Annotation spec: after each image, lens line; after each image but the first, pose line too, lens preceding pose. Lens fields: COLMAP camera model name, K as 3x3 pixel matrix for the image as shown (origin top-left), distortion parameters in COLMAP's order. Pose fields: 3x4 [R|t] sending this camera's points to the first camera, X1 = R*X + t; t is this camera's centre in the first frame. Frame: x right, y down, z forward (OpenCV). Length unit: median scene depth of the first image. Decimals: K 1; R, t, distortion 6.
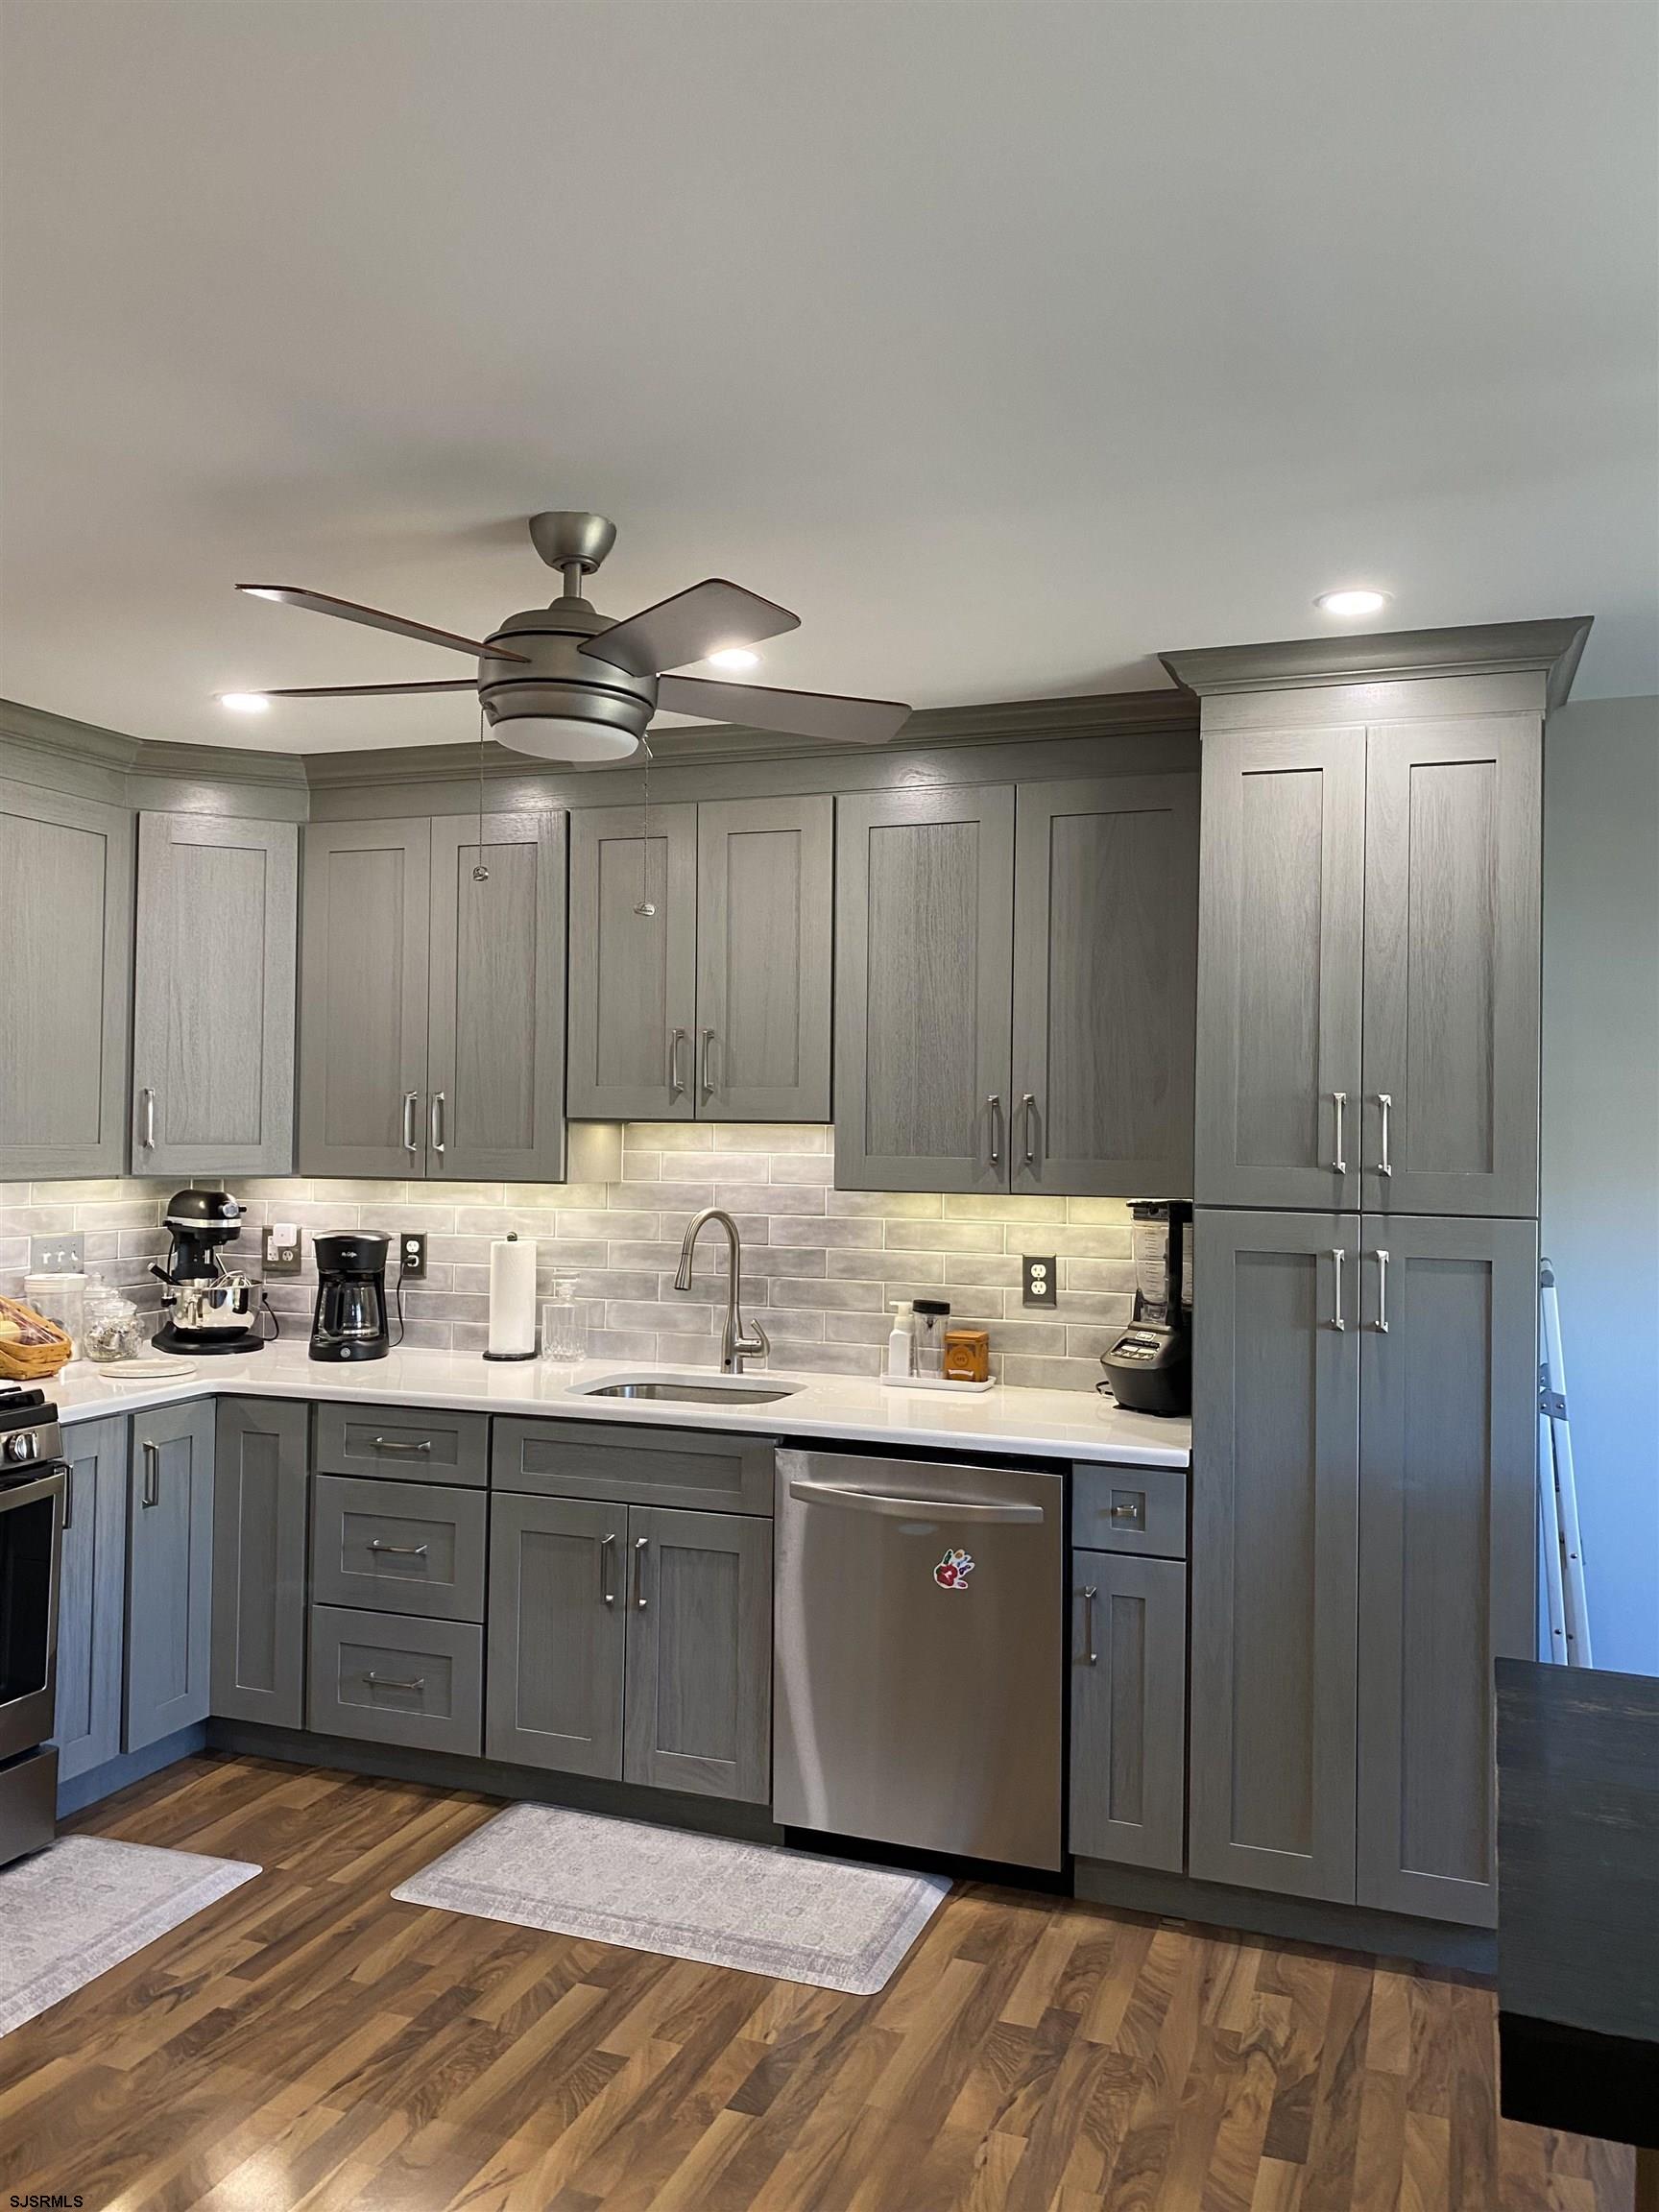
lens RADIAL K [[1694.3, 0, 830.2], [0, 1694.3, 1105.1], [0, 0, 1]] dist [0.040616, -0.025377]
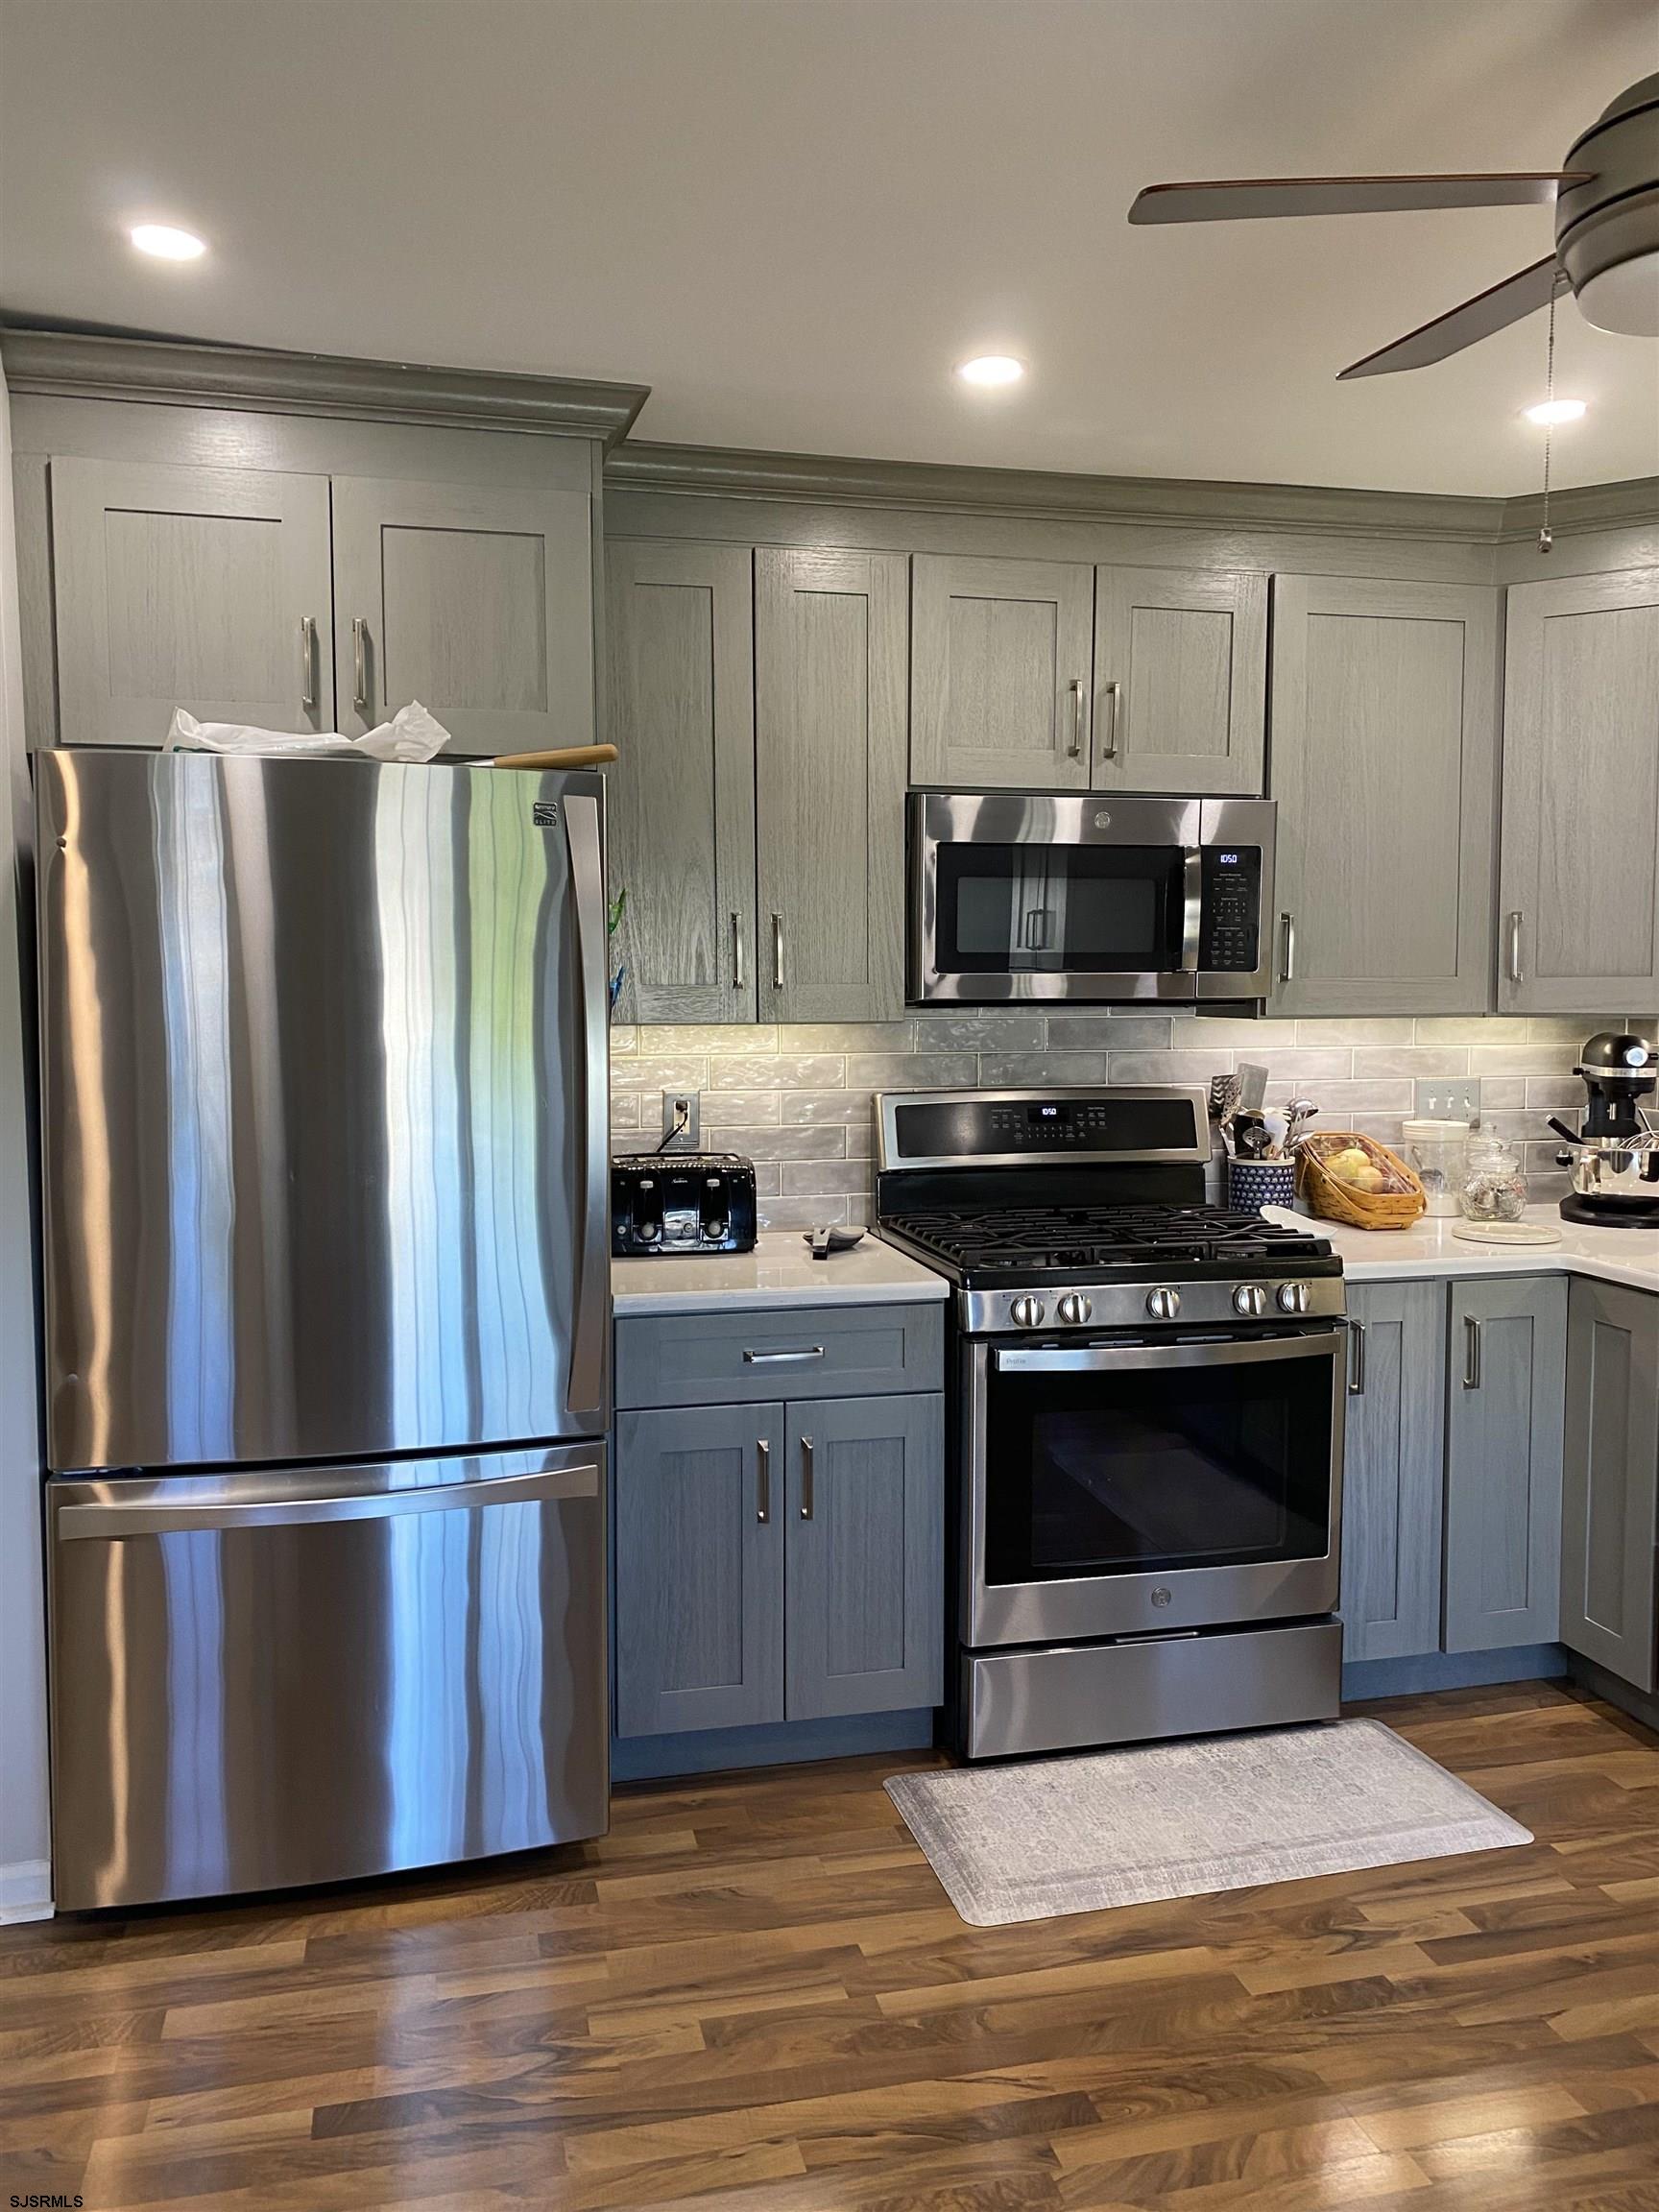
lens RADIAL K [[1694.3, 0, 832.1], [0, 1694.3, 1106.4], [0, 0, 1]] dist [0.040616, -0.025377]
pose [[0.568753, 0.047844, -0.821116, 0.134391], [0.022093, 0.997058, 0.073399, 0.019850], [0.822211, -0.059886, 0.566023, 0.252840]]
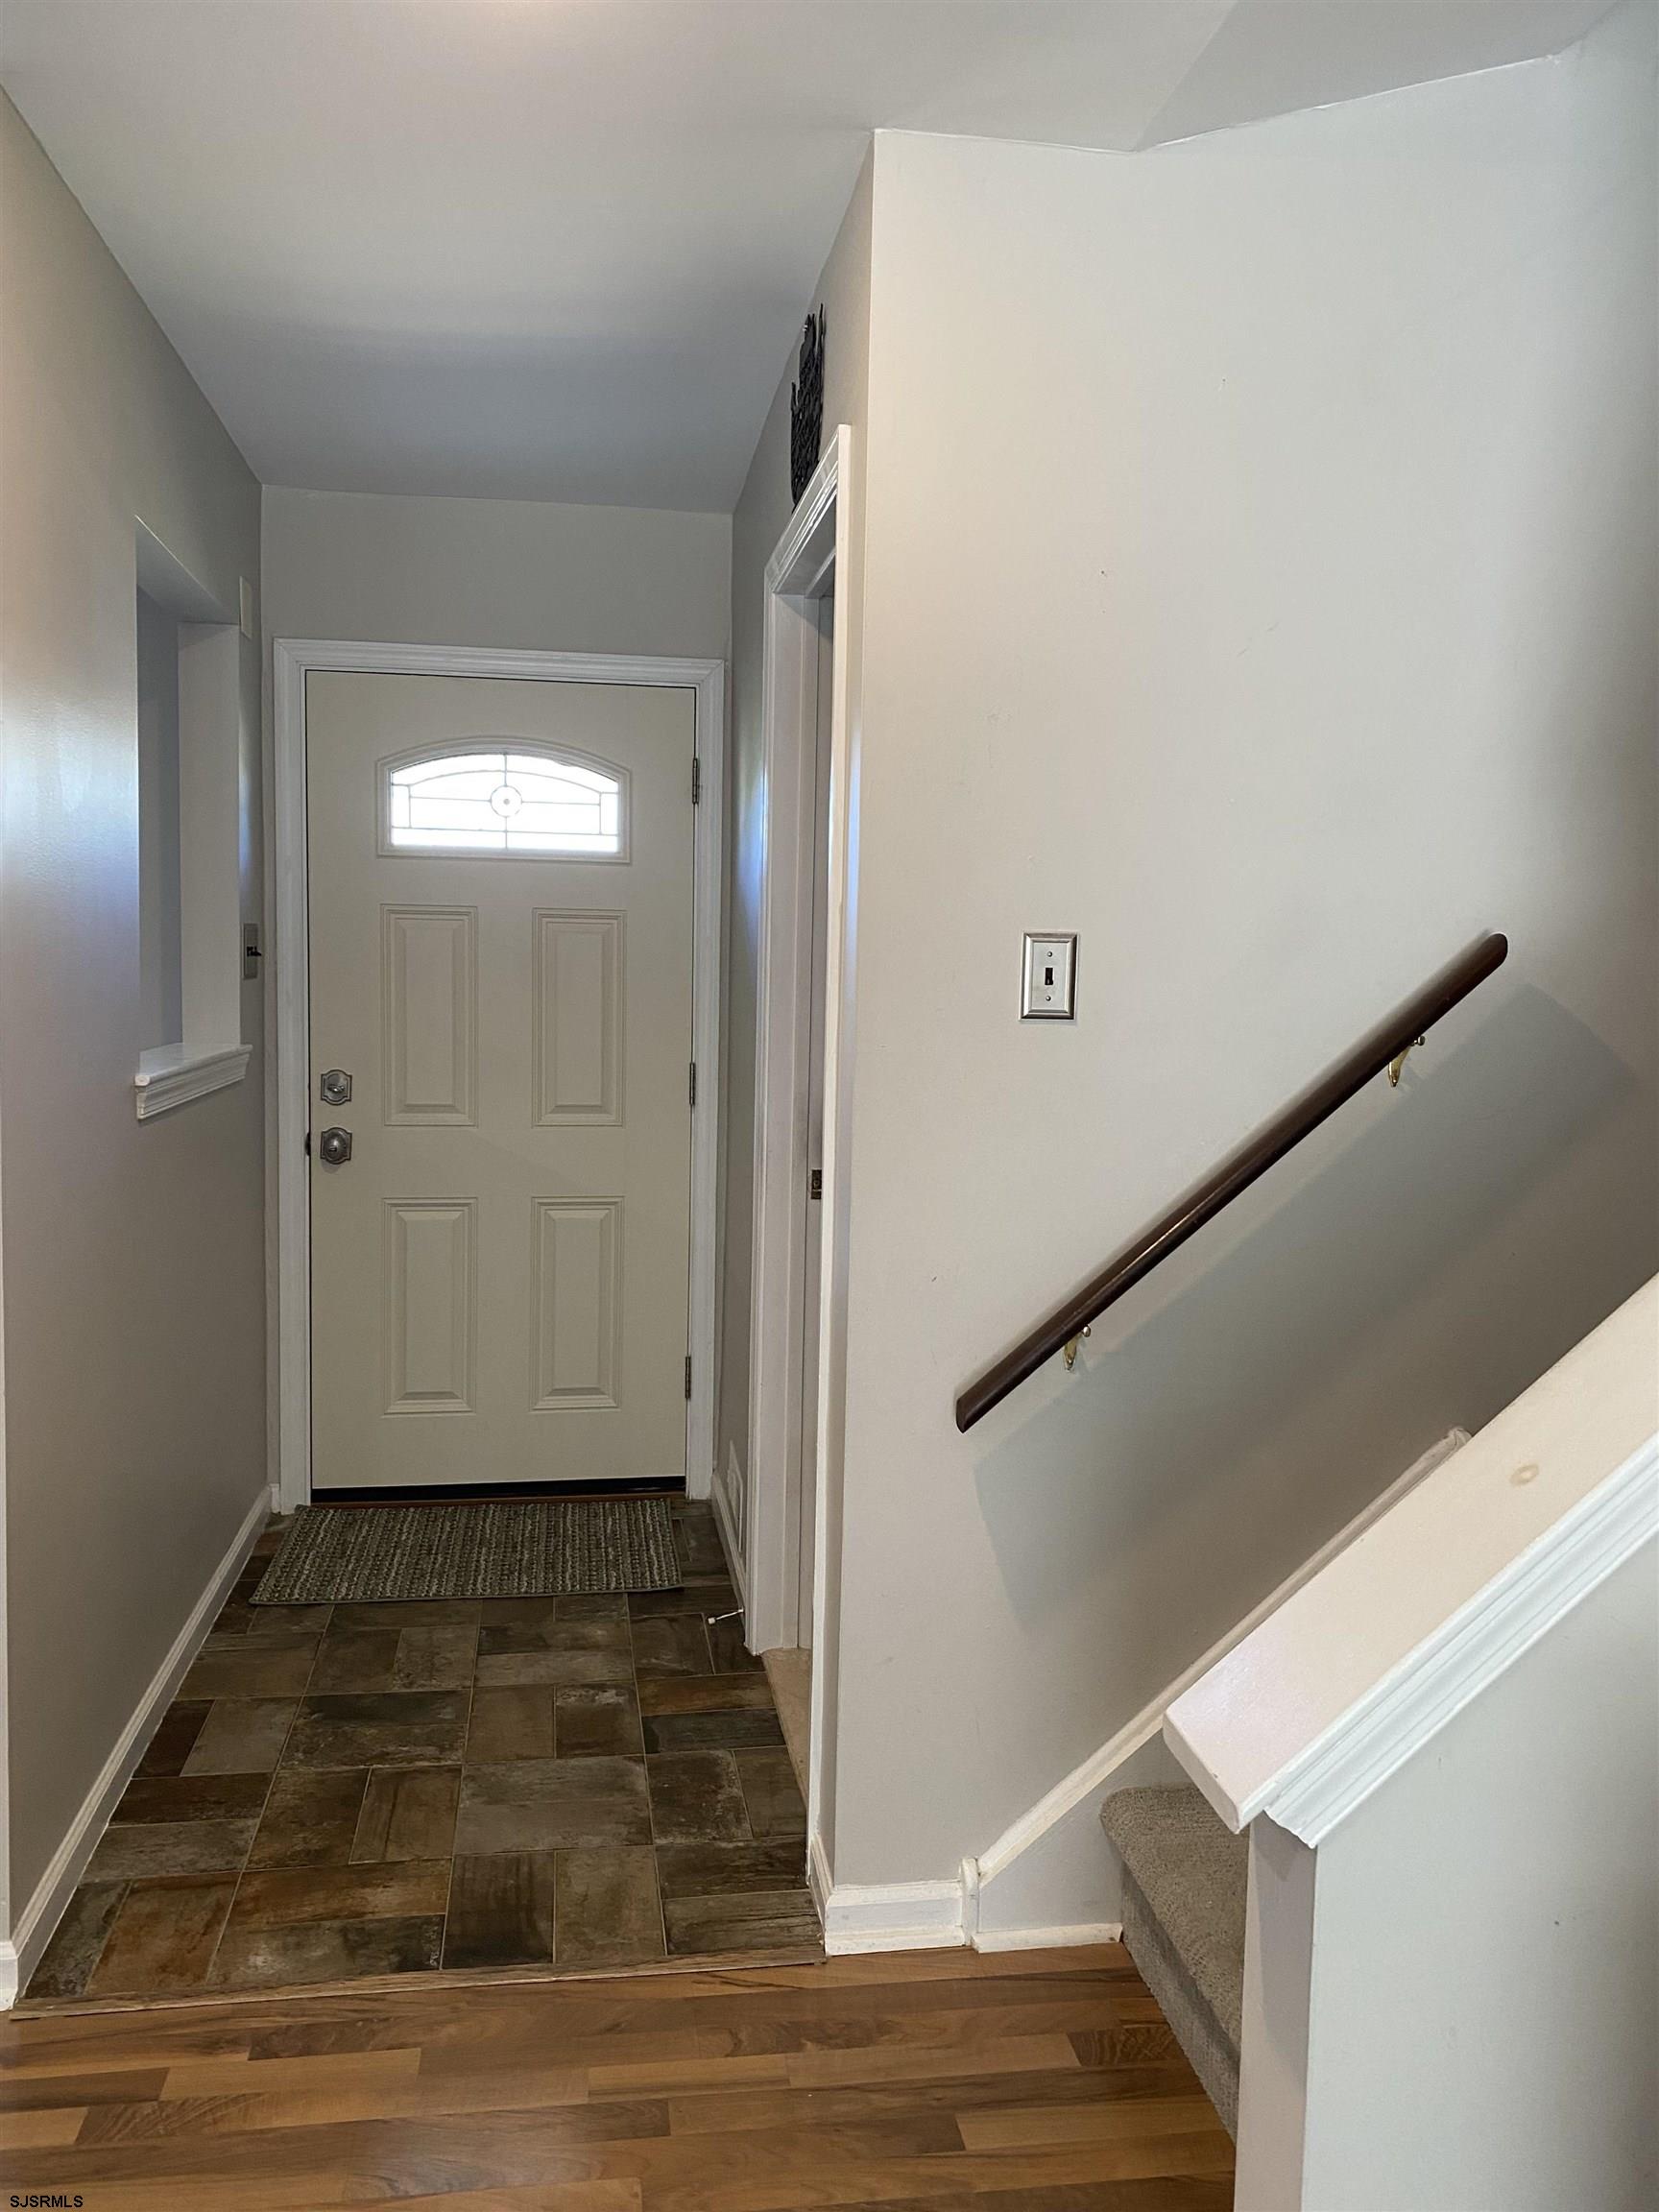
lens RADIAL K [[1694.3, 0, 824.7], [0, 1694.3, 1118.0], [0, 0, 1]] dist [0.040616, -0.025377]
pose [[-0.489151, -0.113189, 0.864823, -0.849051], [-0.046541, 0.993518, 0.103709, 0.033174], [-0.870957, 0.010480, -0.491248, 0.912820]]
